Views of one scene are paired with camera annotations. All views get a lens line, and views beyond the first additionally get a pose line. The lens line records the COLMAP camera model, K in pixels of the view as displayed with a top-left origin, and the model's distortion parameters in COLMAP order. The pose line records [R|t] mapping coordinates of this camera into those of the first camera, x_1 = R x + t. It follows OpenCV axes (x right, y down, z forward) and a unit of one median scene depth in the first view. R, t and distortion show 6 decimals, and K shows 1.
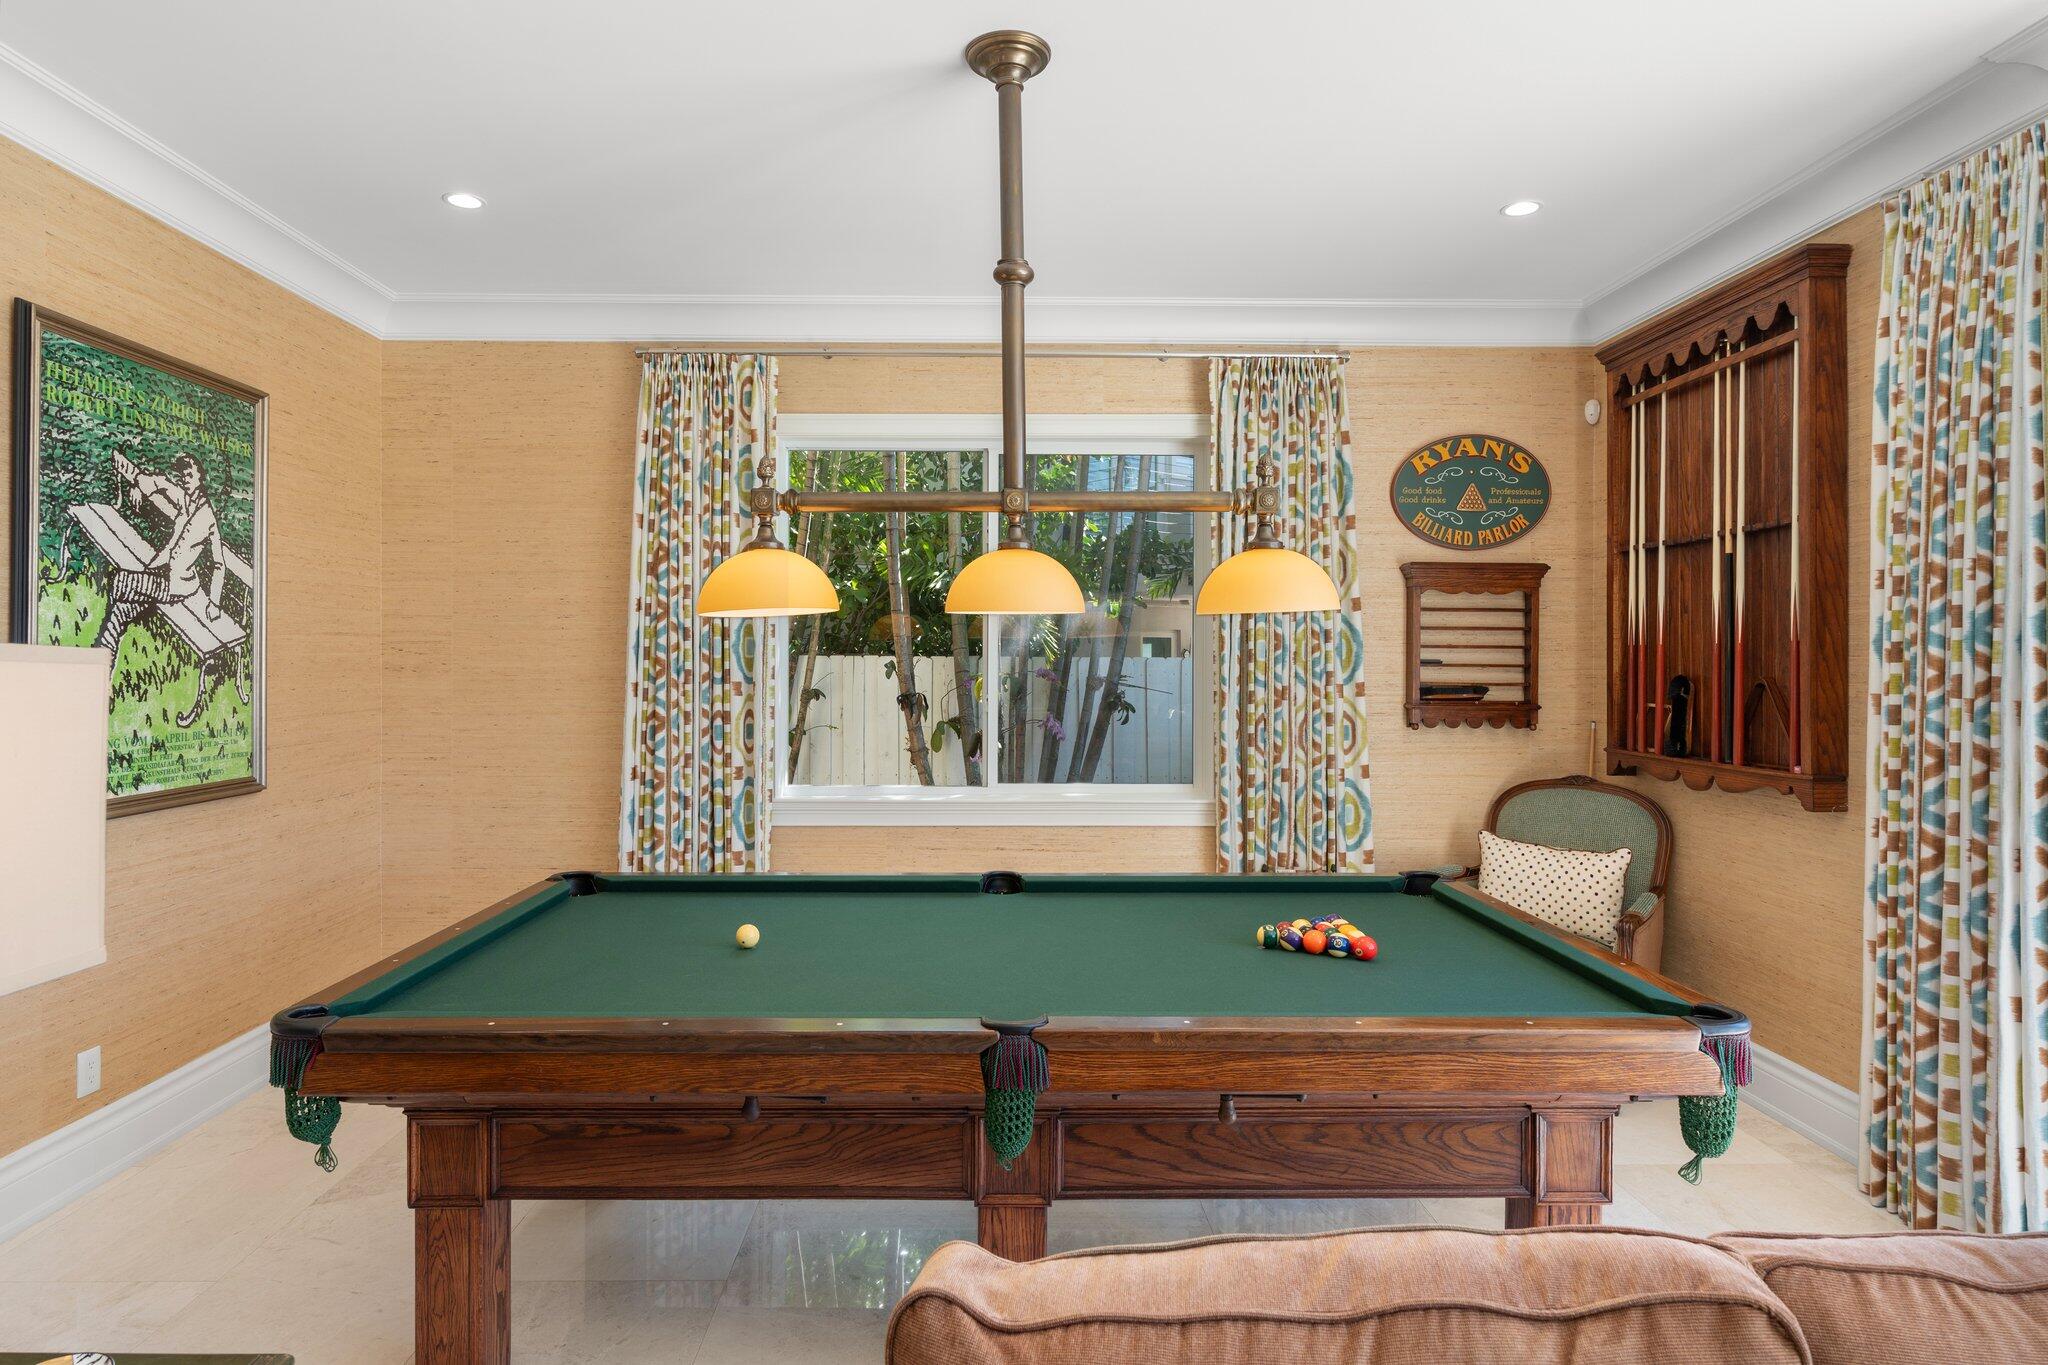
lens RADIAL K [[1119.1, 0, 1014.0], [0, 1119.1, 661.3], [0, 0, 1]] dist [-0.002624, 0.001610]
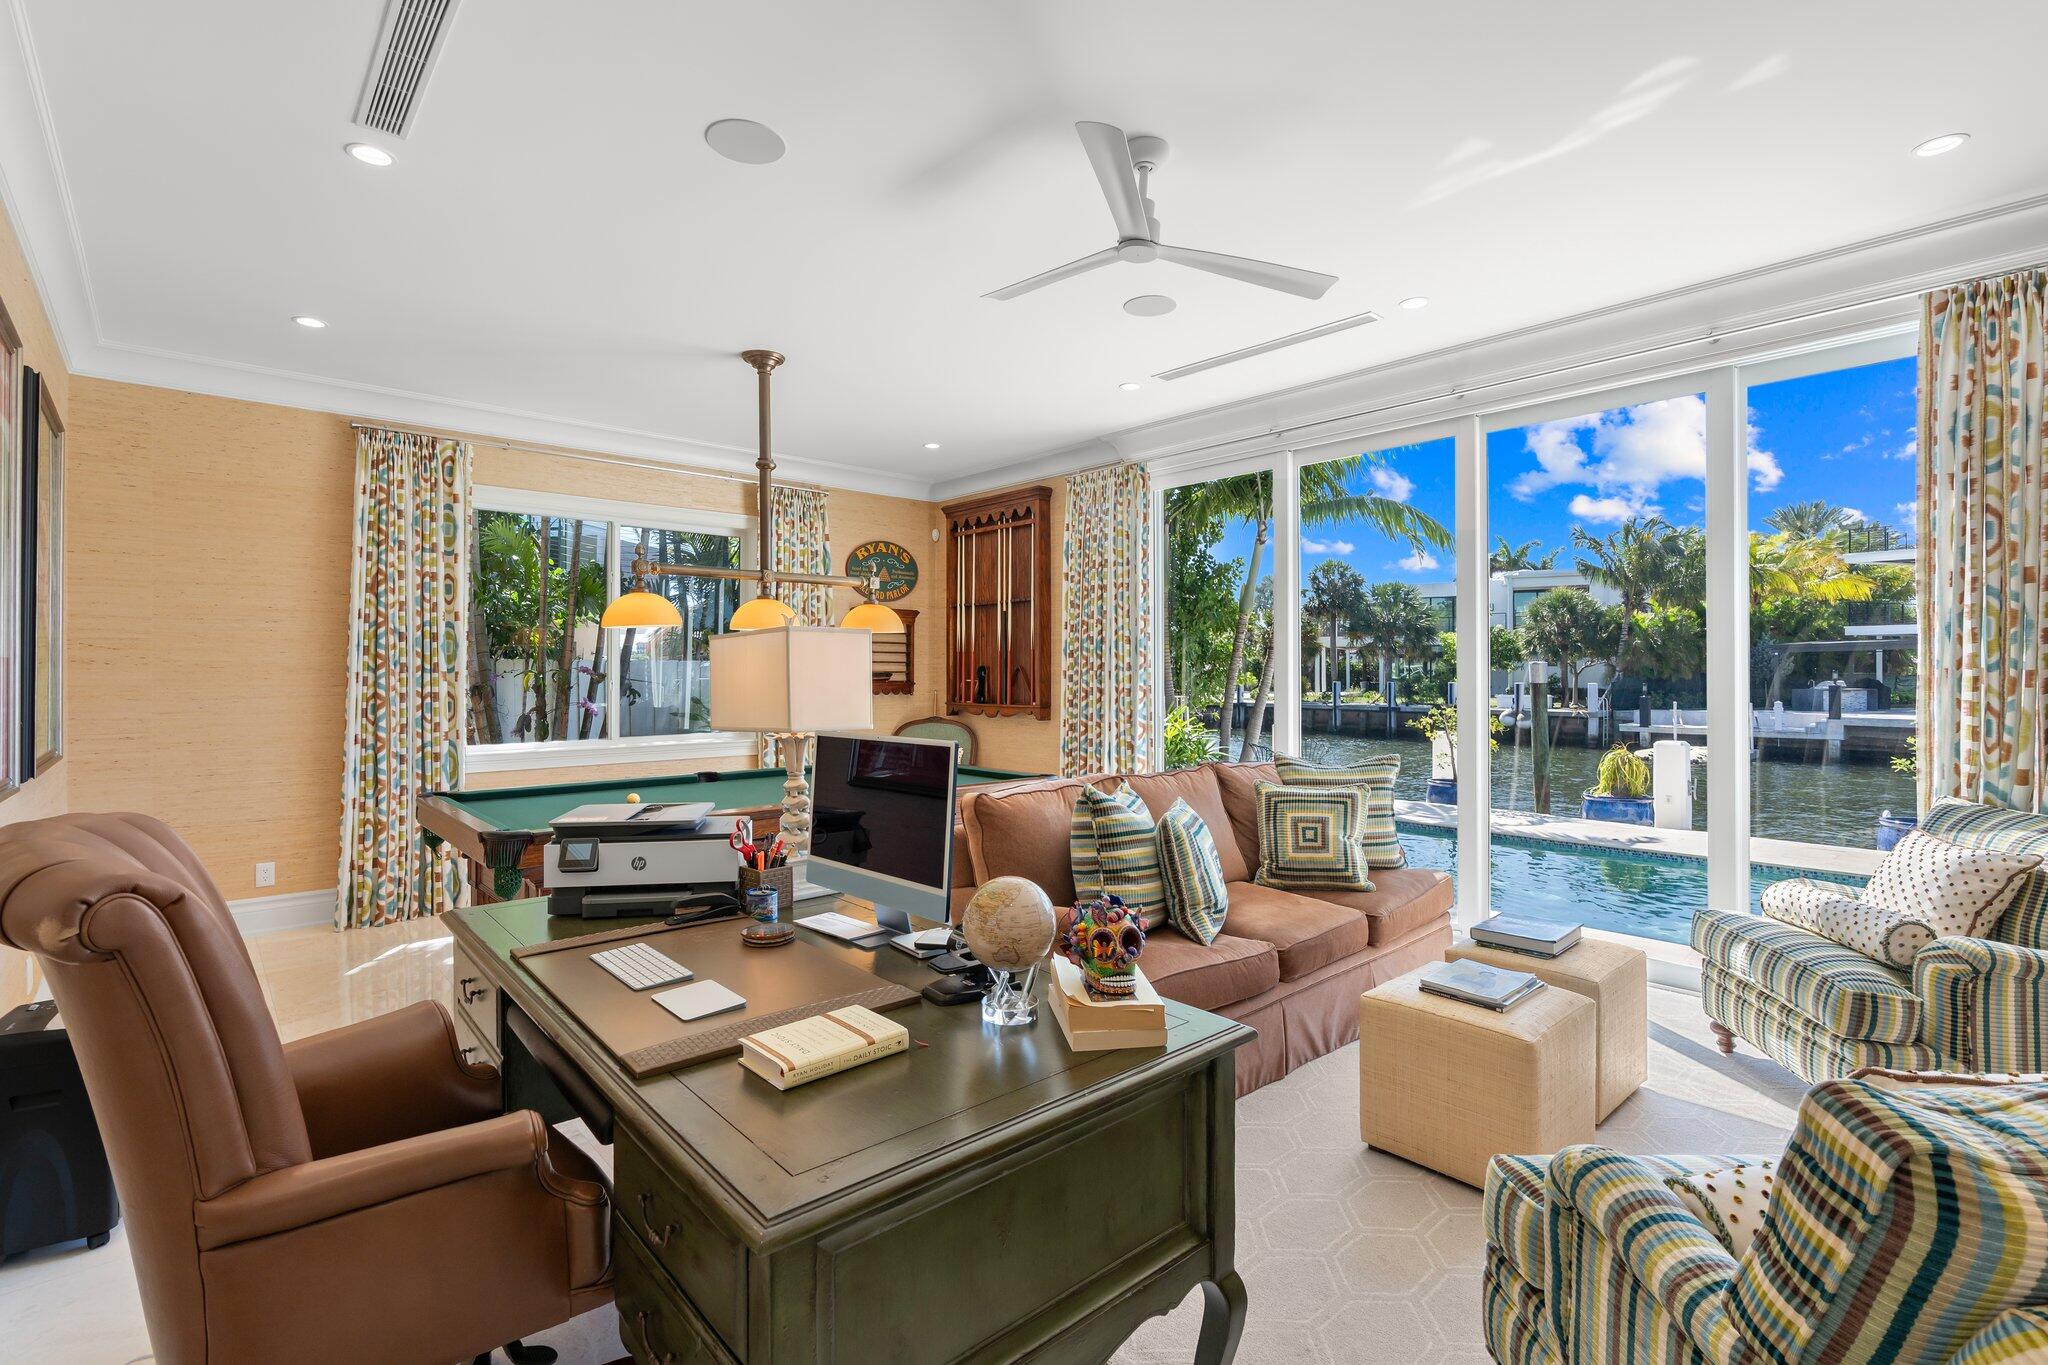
lens RADIAL K [[930.0, 0, 1016.0], [0, 930.0, 680.9], [0, 0, 1]] dist [-0.000410, -0.000060]
pose [[0.760852, -0.009303, 0.648859, -0.462818], [0.003253, 0.999939, 0.010523, 0.020350], [-0.648917, -0.005896, 0.760836, -0.364194]]
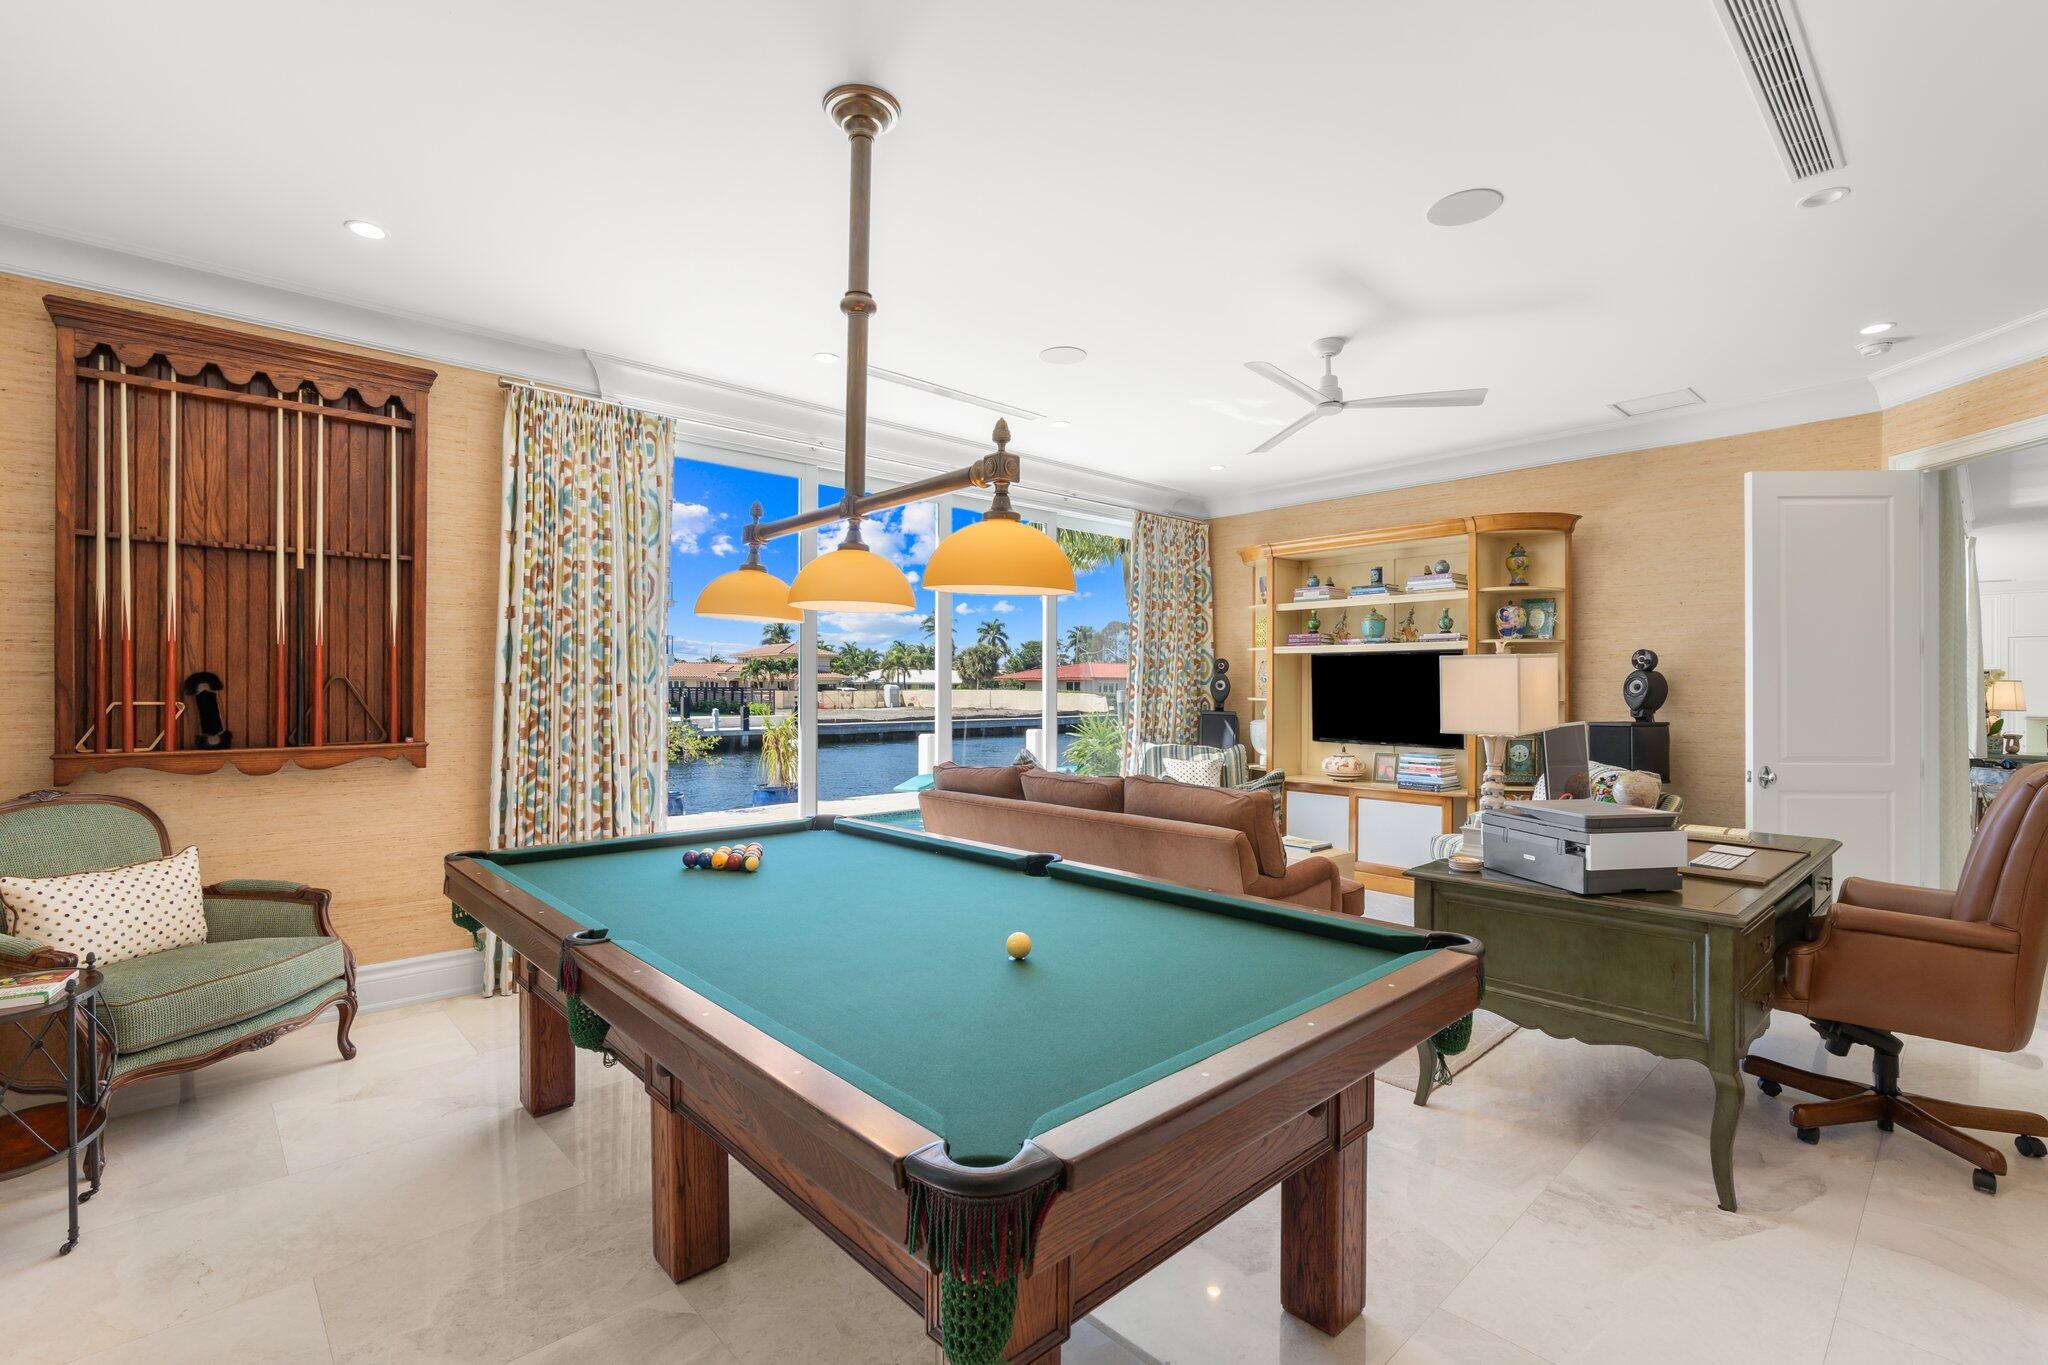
lens RADIAL K [[930.0, 0, 1016.0], [0, 930.0, 680.9], [0, 0, 1]] dist [-0.000410, -0.000060]
pose [[-0.655686, 0.000180, 0.755033, -0.496519], [-0.004082, 0.999985, -0.003784, 0.018548], [-0.755022, -0.005563, -0.655675, 0.888705]]
